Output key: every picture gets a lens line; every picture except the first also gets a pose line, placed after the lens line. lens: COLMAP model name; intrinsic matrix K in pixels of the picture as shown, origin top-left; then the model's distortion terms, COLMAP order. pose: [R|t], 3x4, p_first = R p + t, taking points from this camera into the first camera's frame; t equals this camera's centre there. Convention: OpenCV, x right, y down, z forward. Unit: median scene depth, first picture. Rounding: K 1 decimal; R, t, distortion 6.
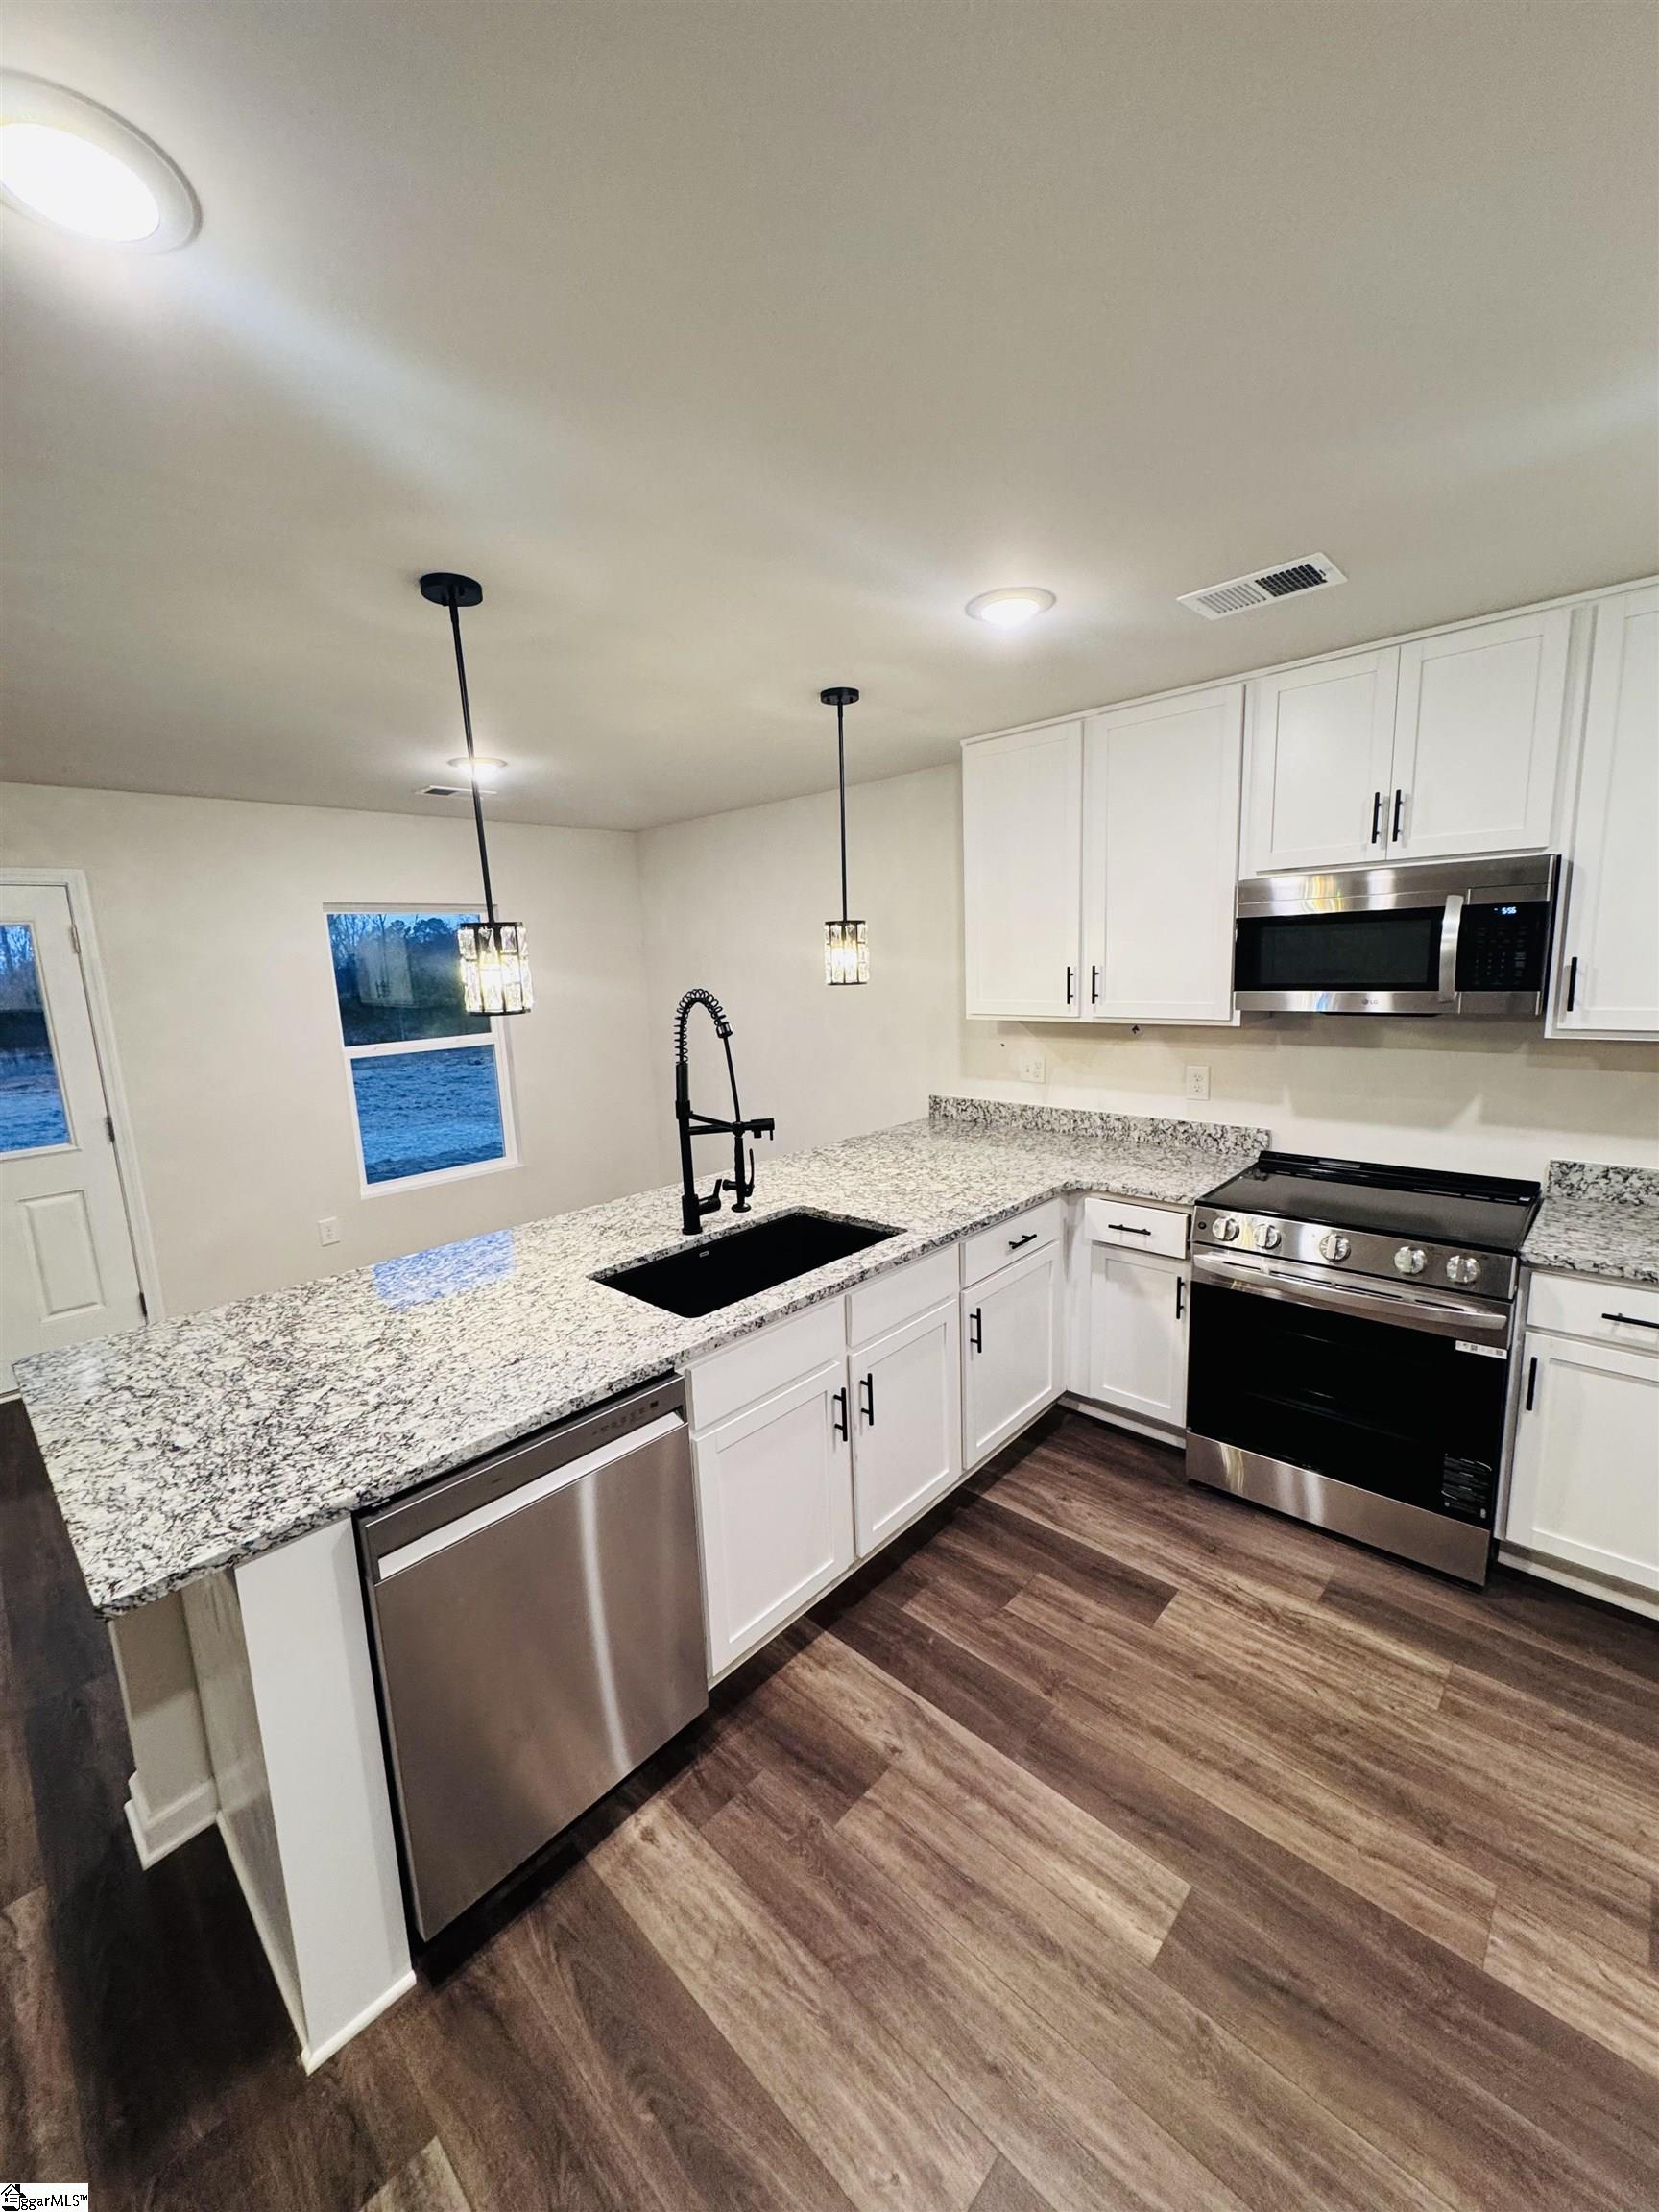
lens RADIAL K [[874.1, 0, 820.1], [0, 874.1, 1109.5], [0, 0, 1]] dist [-0.001039, 0.000671]
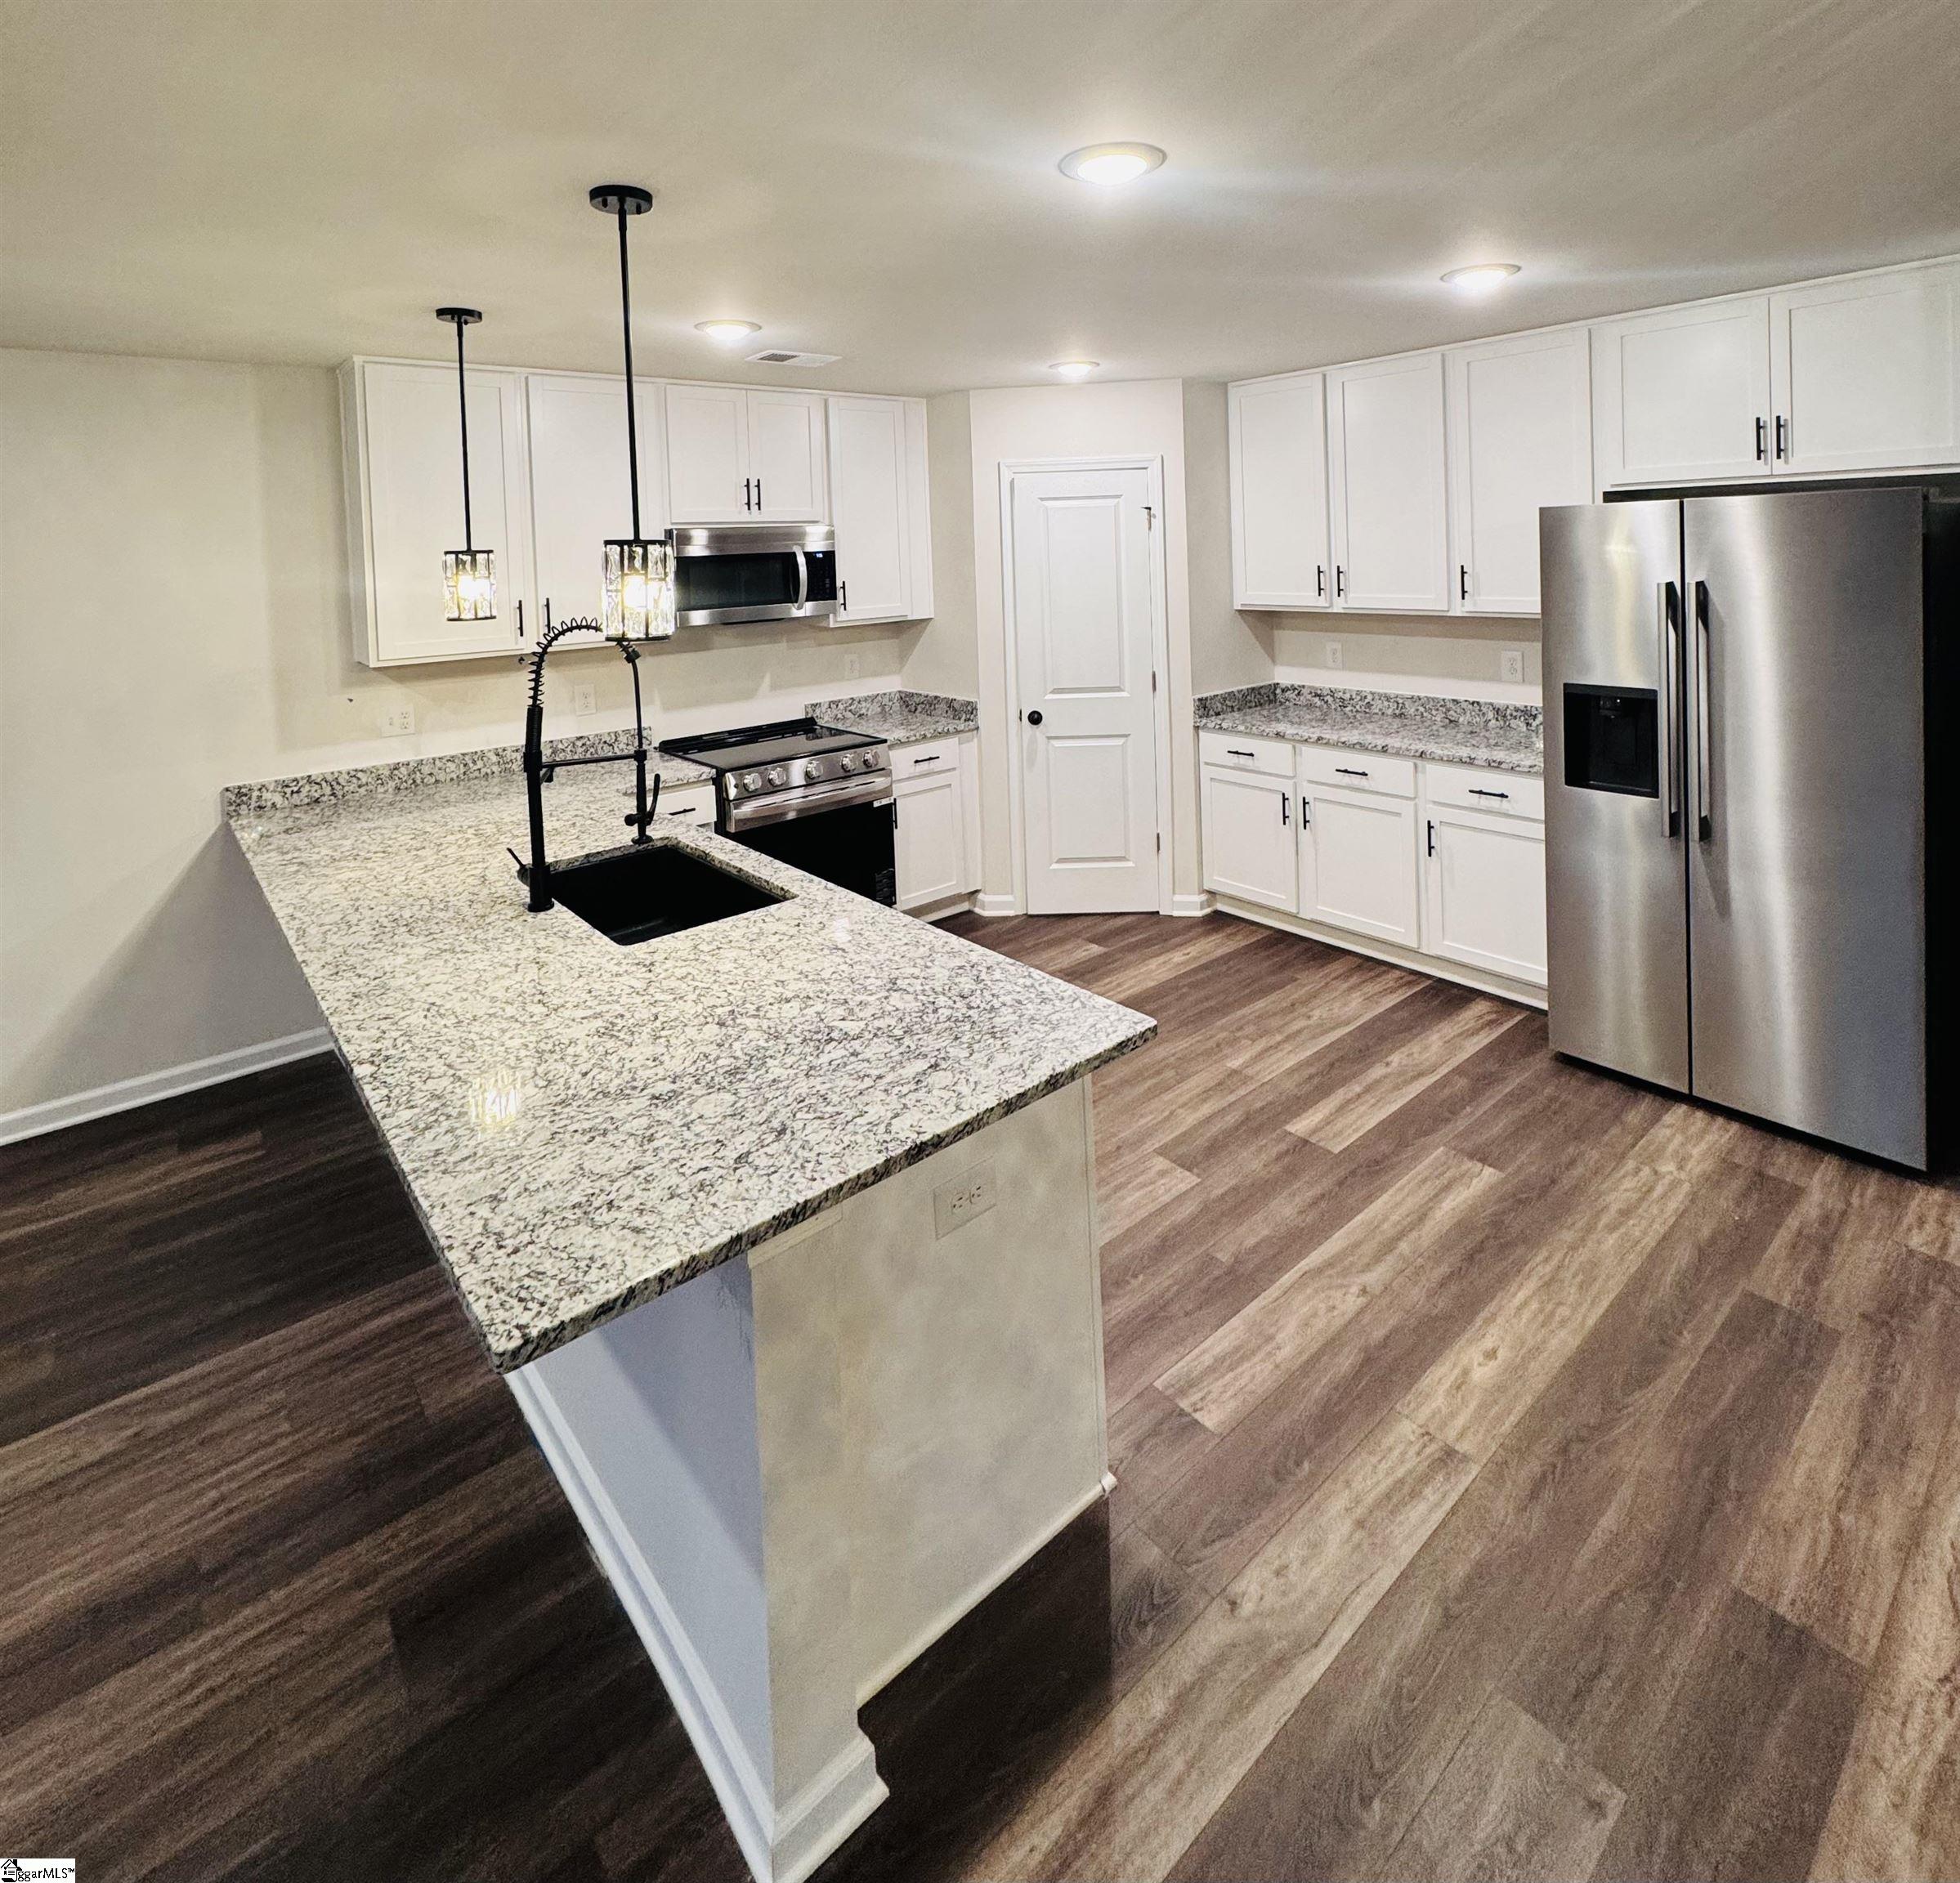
lens RADIAL K [[1038.2, 0, 984.2], [0, 1038.2, 581.4], [0, 0, 1]] dist [-0.000722, -0.000104]
pose [[0.111280, -0.000134, 0.993789, -1.228949], [0.206604, 0.978154, -0.023003, -0.062779], [-0.972076, 0.207881, 0.108877, 0.468505]]
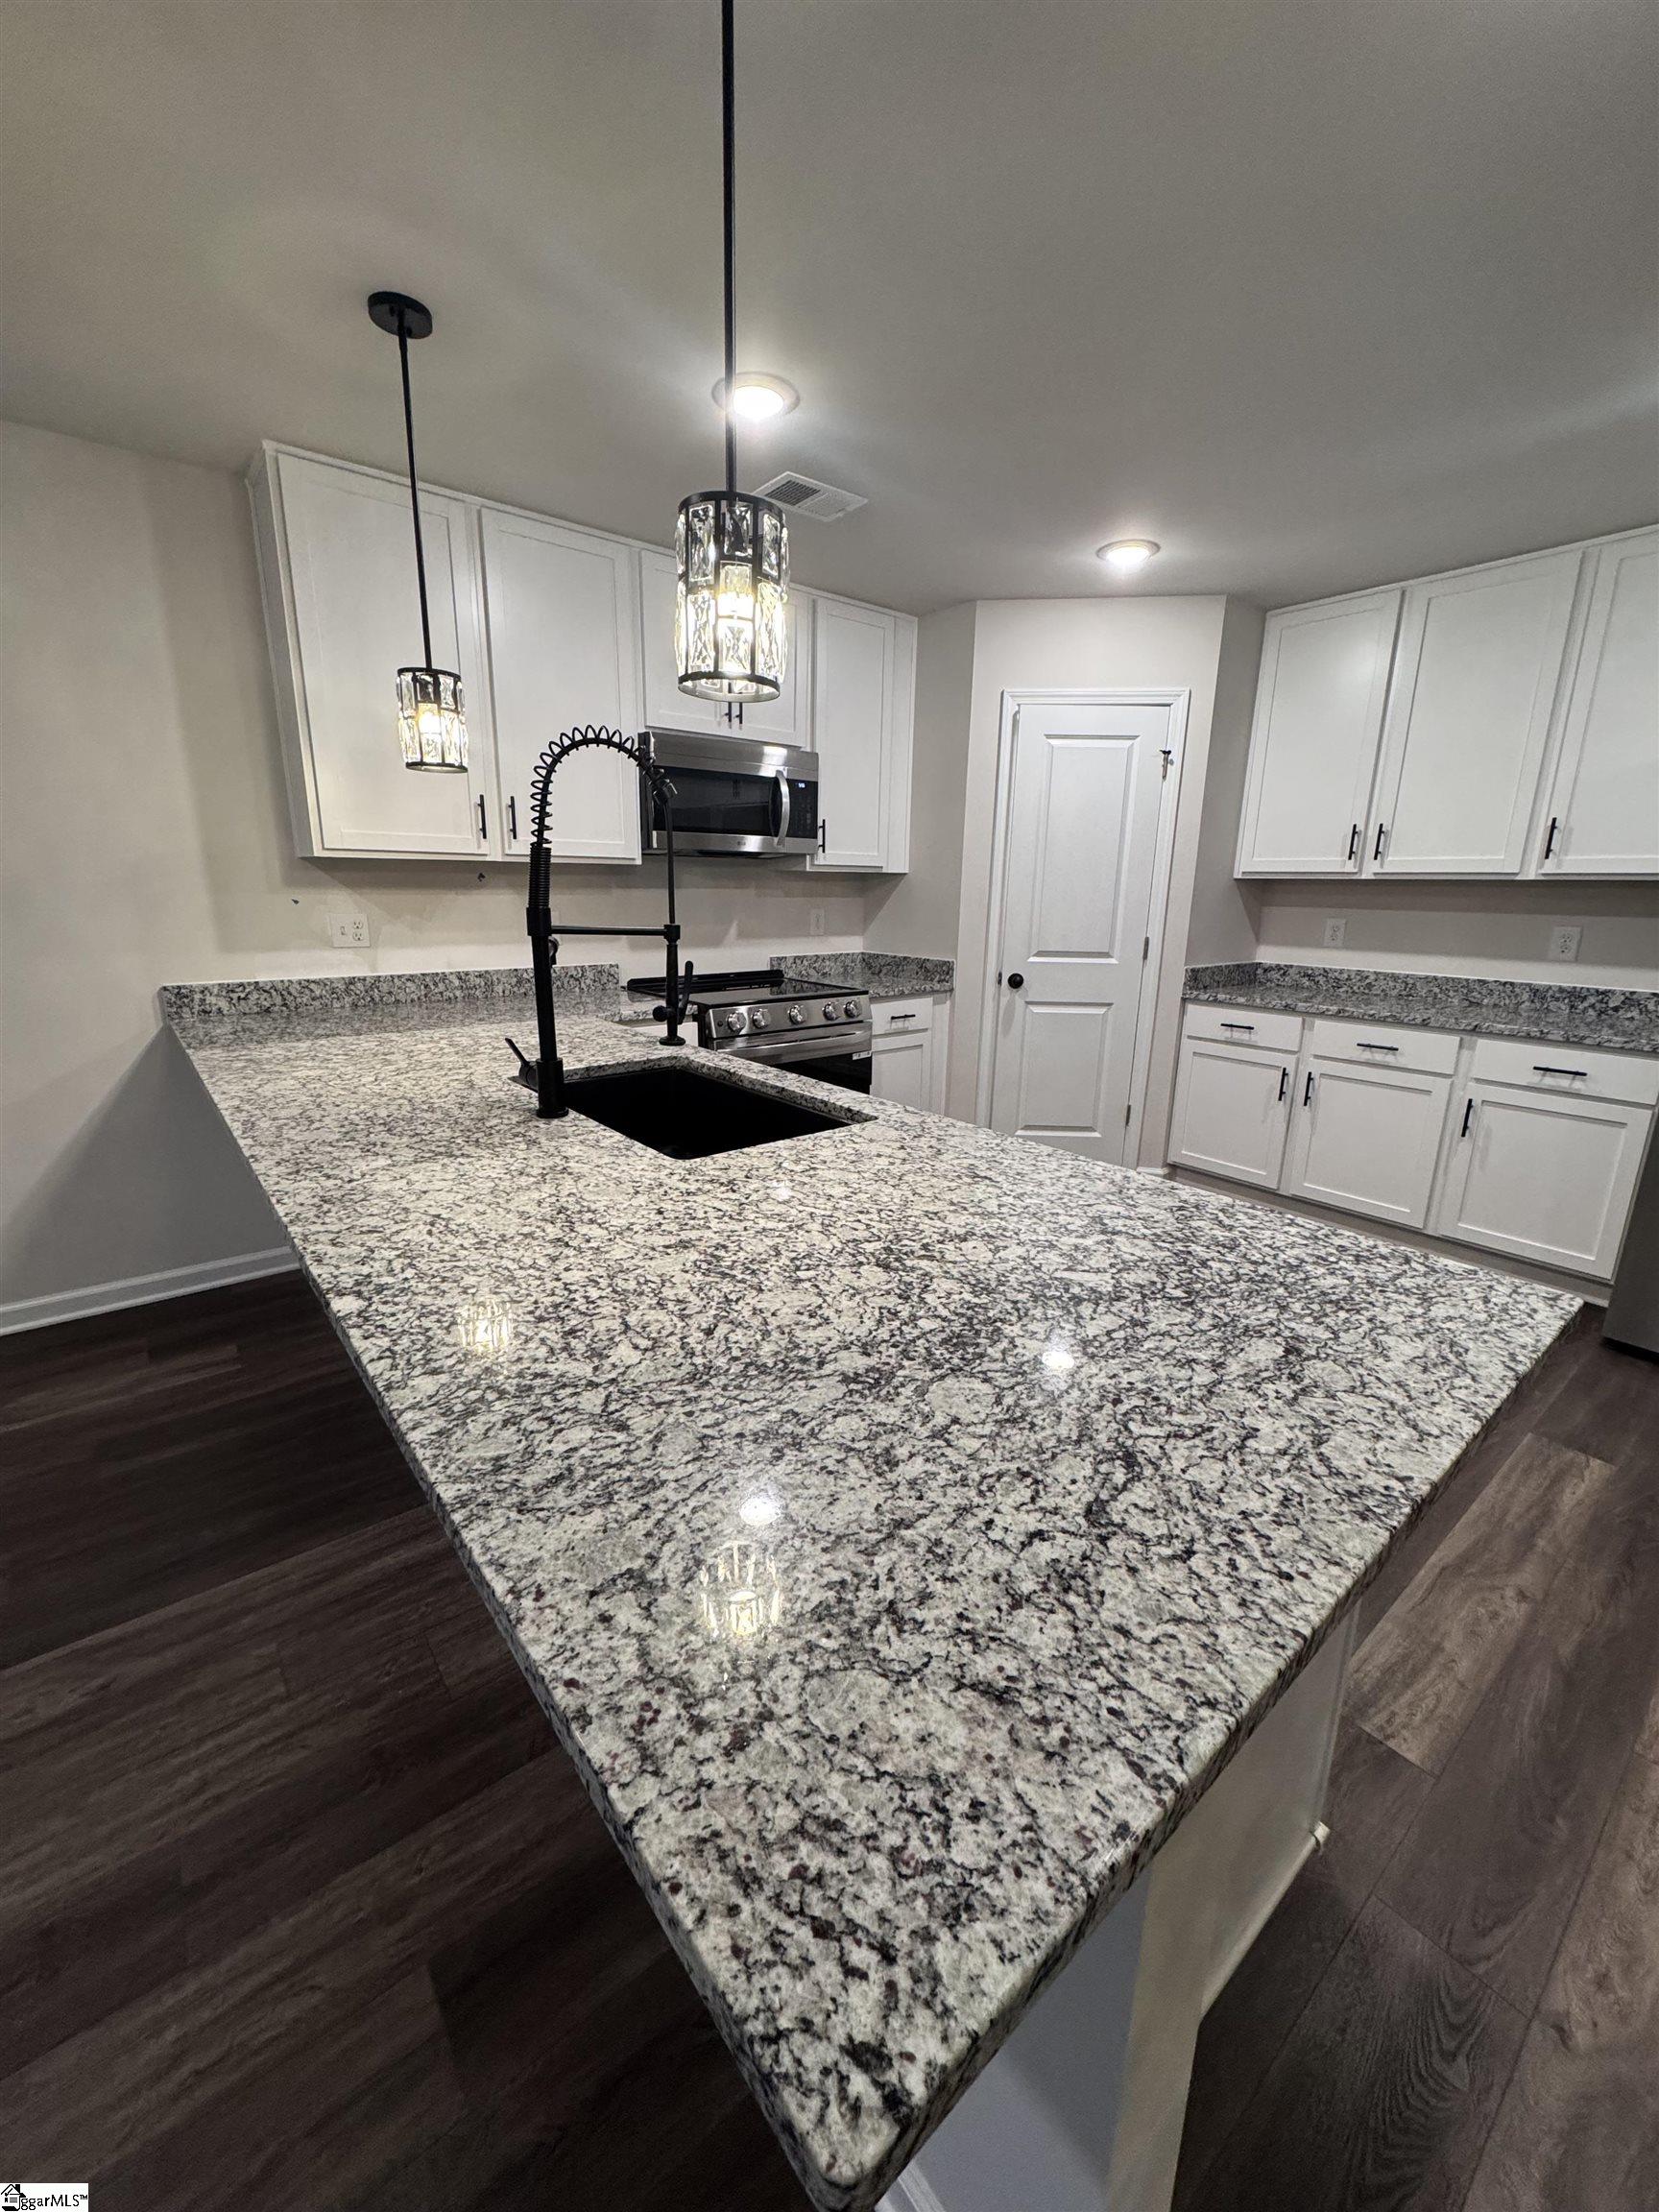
lens RADIAL K [[874.1, 0, 832.9], [0, 874.1, 1115.5], [0, 0, 1]] dist [-0.001039, 0.000671]
pose [[0.121680, -0.213779, 0.969274, -0.857983], [0.154813, 0.968667, 0.194211, 0.051208], [-0.980422, 0.126425, 0.150963, 0.784733]]
